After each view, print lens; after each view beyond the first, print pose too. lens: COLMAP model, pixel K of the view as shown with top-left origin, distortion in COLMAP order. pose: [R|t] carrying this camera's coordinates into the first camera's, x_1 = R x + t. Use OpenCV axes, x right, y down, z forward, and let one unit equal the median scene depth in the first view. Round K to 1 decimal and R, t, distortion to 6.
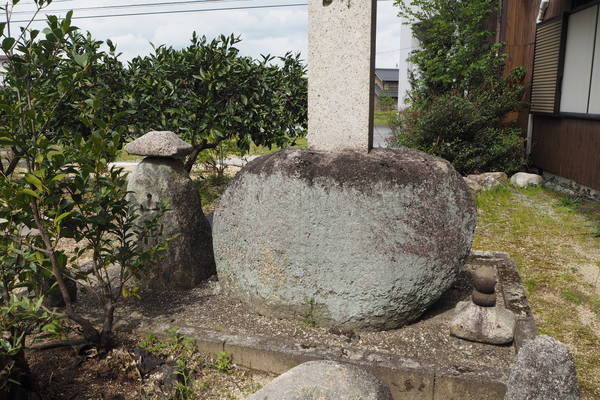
lens RADIAL K [[531.6, 0, 300.0], [0, 531.6, 200.0], [0, 0, 1]] dist [-0.016668, 0.011632]
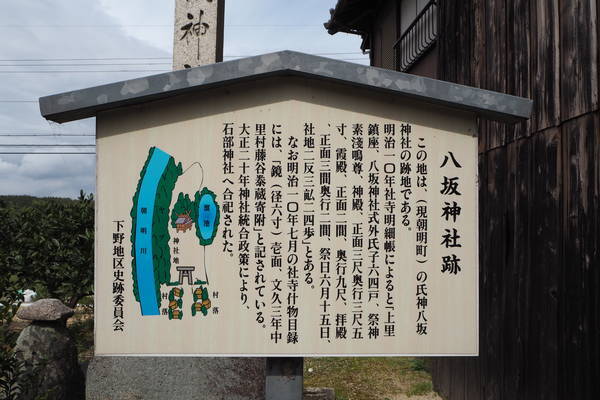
lens RADIAL K [[531.6, 0, 300.0], [0, 531.6, 200.0], [0, 0, 1]] dist [-0.016668, 0.011632]
pose [[0.979389, 0.026413, 0.200247, 0.065225], [0.022877, 0.970526, -0.239907, -0.043801], [-0.200682, 0.239544, 0.949919, -0.372240]]
